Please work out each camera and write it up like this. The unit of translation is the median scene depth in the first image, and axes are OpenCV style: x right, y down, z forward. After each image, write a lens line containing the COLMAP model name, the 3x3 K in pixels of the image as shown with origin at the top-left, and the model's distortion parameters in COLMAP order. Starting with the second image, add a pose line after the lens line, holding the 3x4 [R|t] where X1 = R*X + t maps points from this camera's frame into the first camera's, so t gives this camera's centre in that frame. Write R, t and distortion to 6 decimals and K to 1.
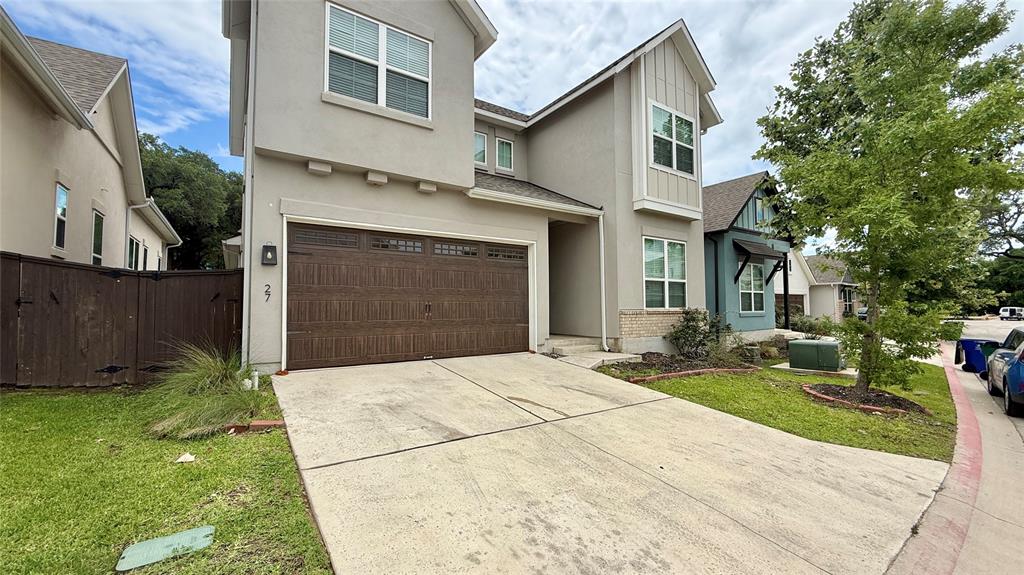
lens RADIAL K [[409.2, 0, 511.0], [0, 409.2, 289.8], [0, 0, 1]] dist [0.001415, 0.000235]
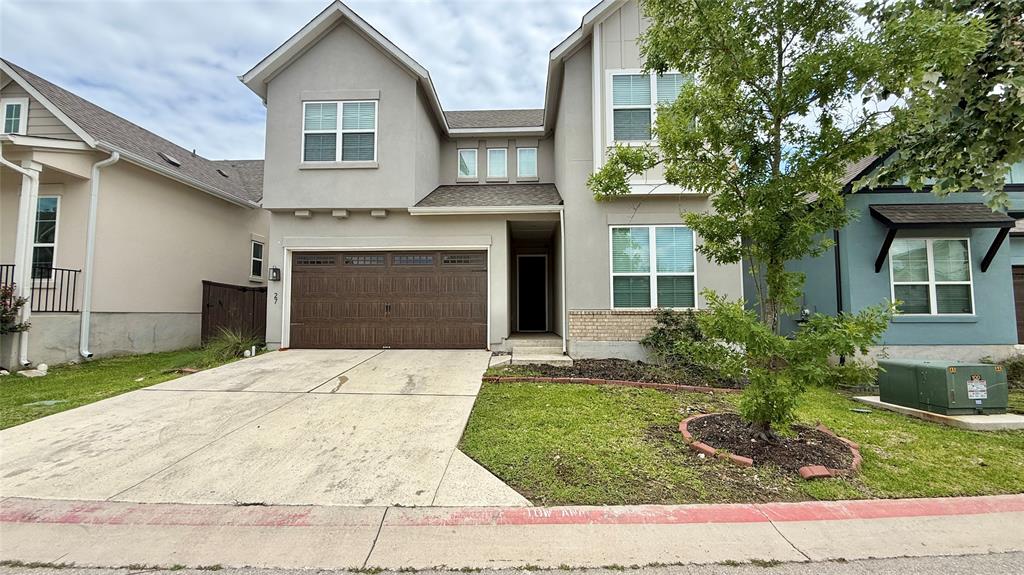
lens RADIAL K [[409.2, 0, 511.0], [0, 409.2, 289.8], [0, 0, 1]] dist [0.001415, 0.000235]
pose [[0.804294, -0.034367, -0.593237, 0.800471], [0.024354, 0.999394, -0.024878, 0.027088], [0.593732, 0.005561, 0.804644, 0.199789]]
